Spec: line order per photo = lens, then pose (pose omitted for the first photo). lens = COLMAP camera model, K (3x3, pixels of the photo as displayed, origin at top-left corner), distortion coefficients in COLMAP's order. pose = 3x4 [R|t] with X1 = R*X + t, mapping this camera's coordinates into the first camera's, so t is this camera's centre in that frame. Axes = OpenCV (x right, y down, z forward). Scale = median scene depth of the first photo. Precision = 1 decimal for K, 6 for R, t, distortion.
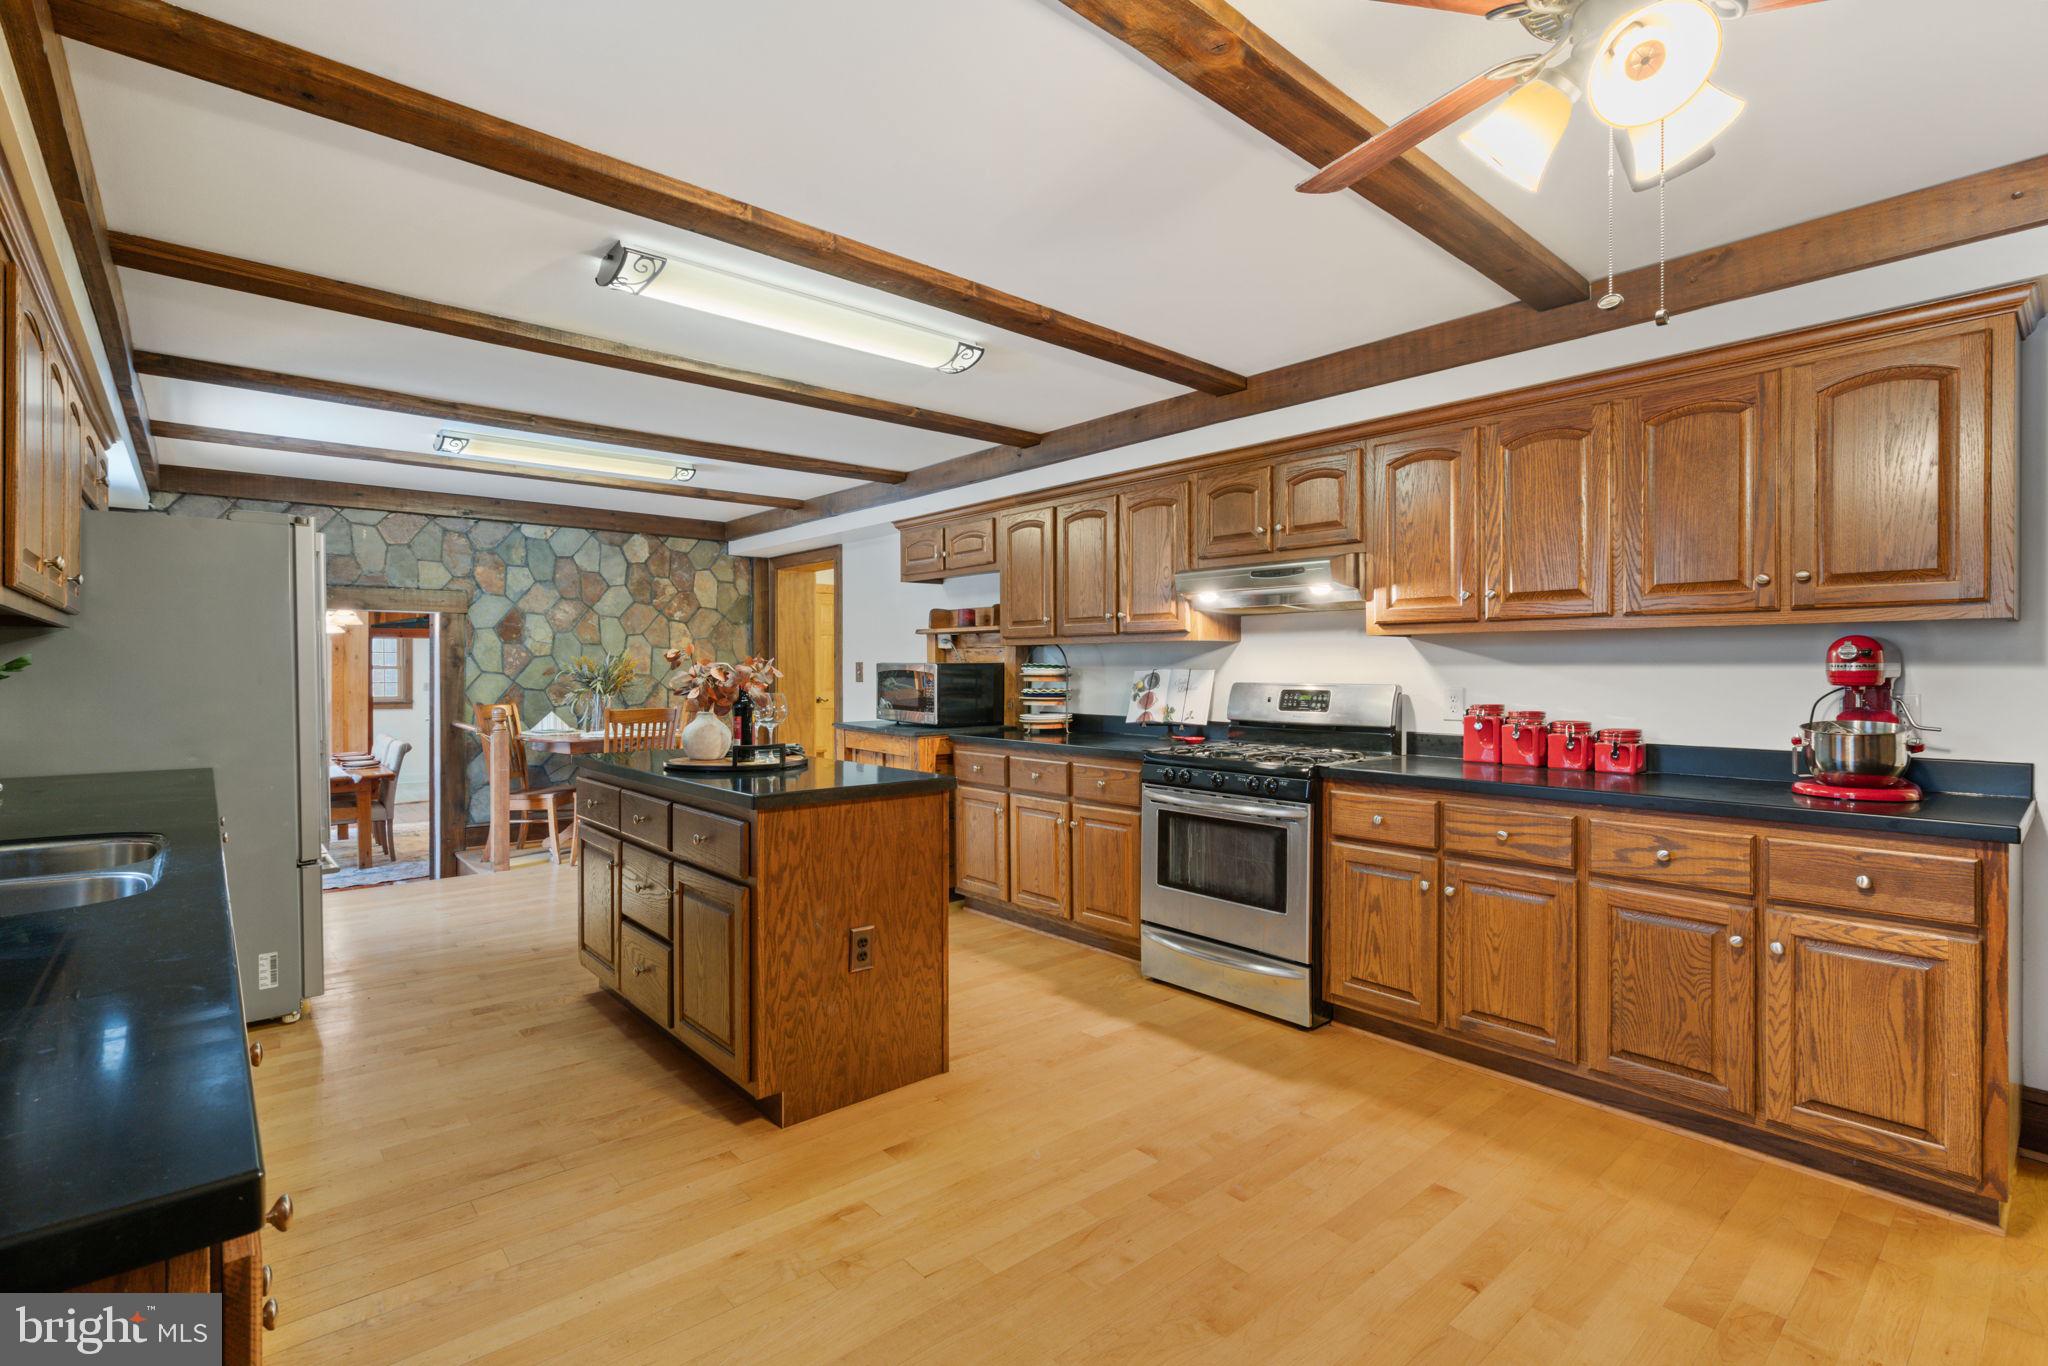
lens RADIAL K [[936.9, 0, 1033.1], [0, 936.9, 671.9], [0, 0, 1]] dist [0.010965, 0.000424]
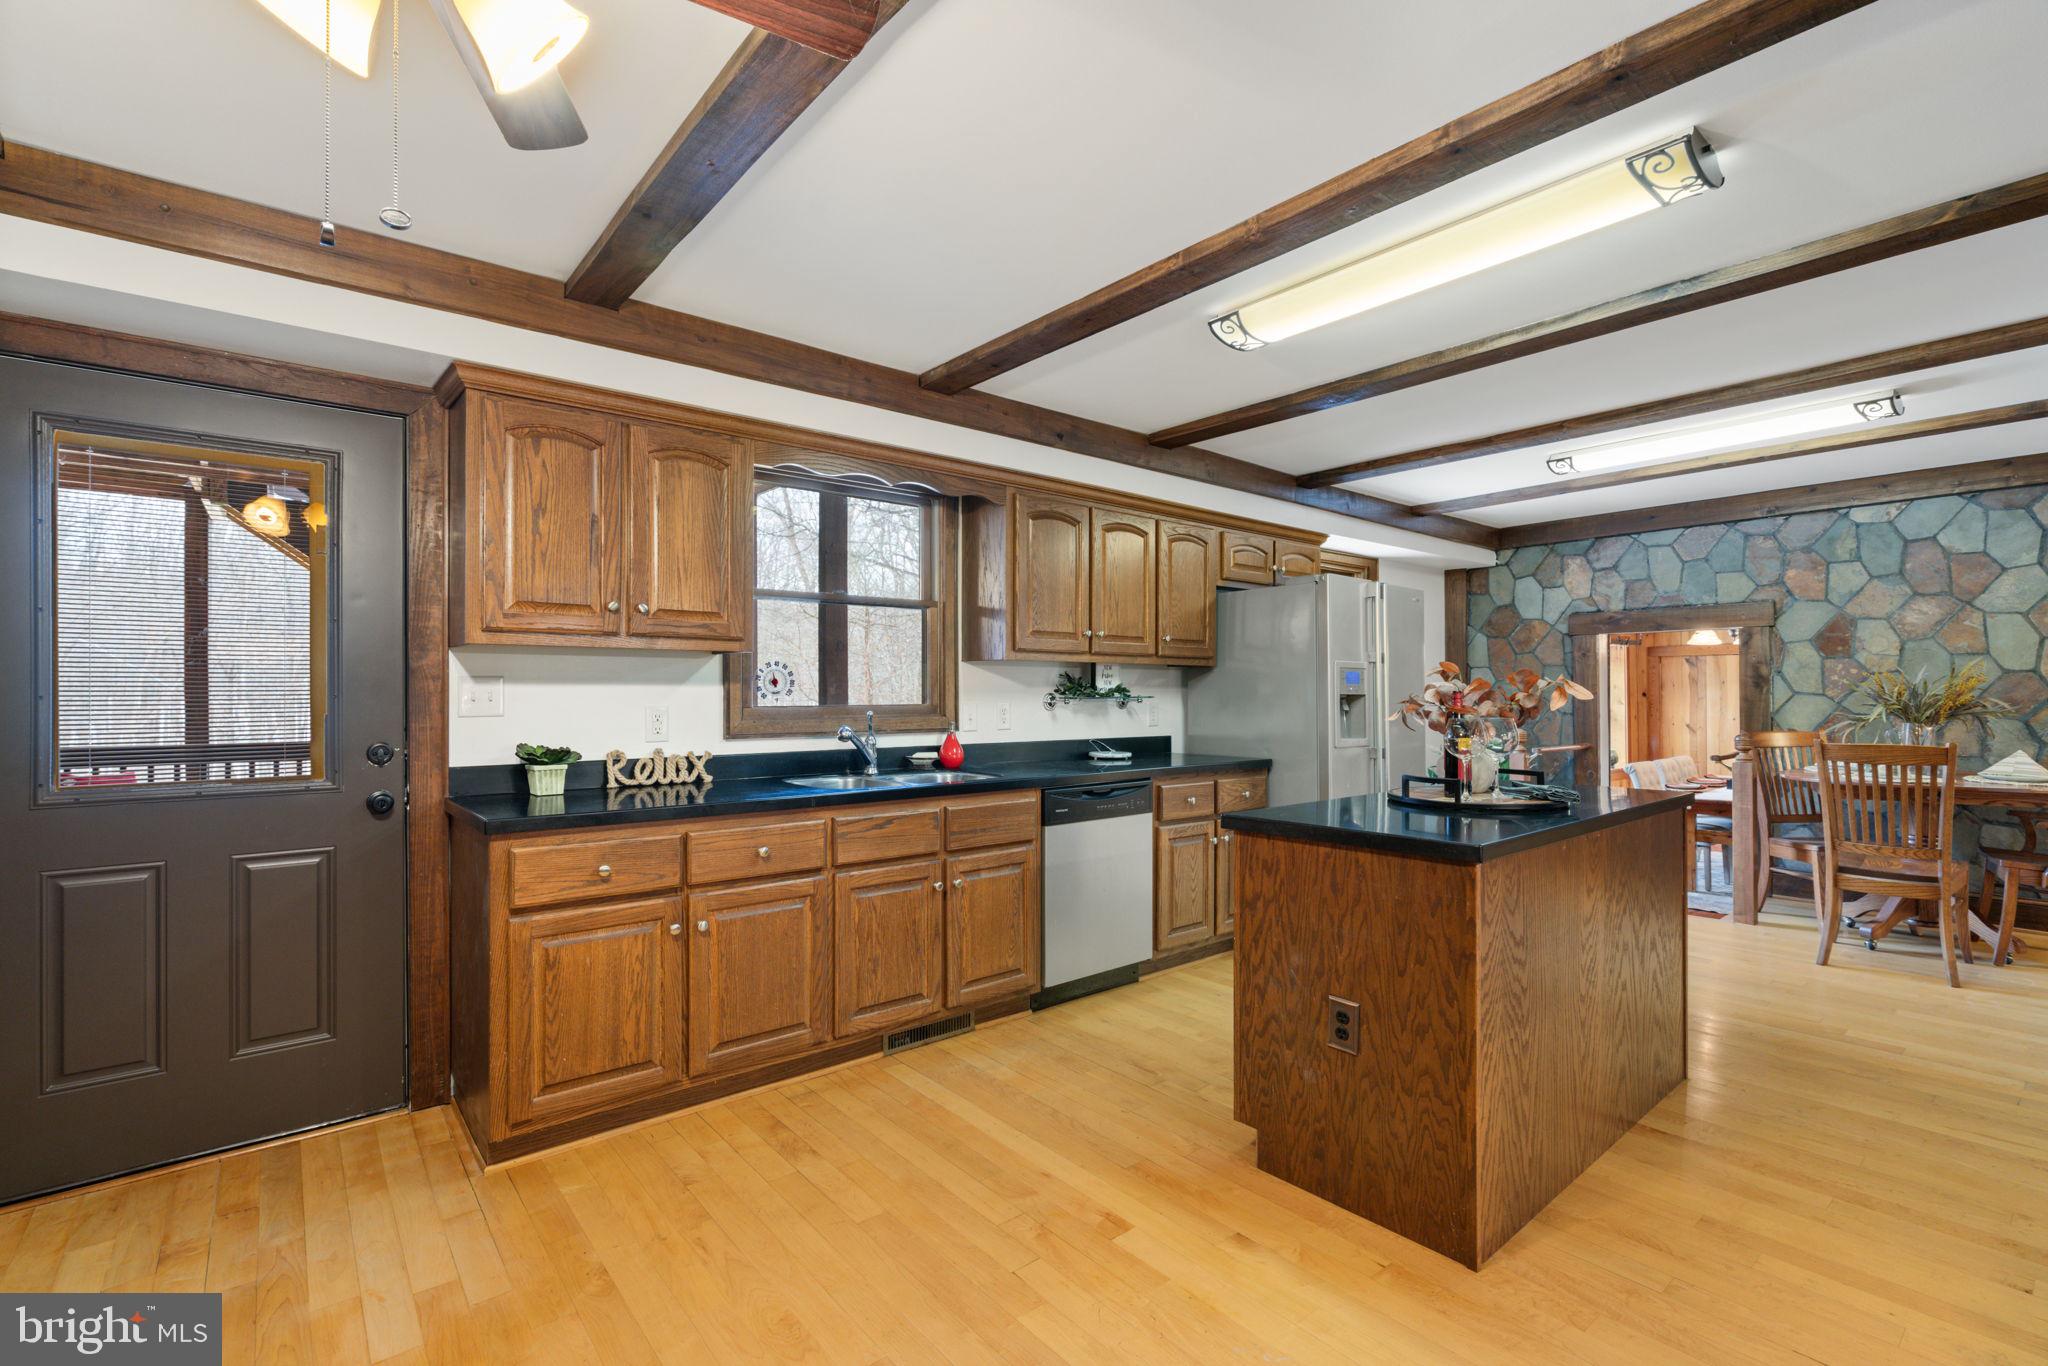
lens RADIAL K [[936.9, 0, 1016.8], [0, 936.9, 691.1], [0, 0, 1]] dist [0.010965, 0.000424]
pose [[-0.026760, -0.002077, -0.999640, 0.309268], [-0.000577, 0.999998, -0.002063, 0.000384], [0.999642, 0.000522, -0.026761, 0.343919]]
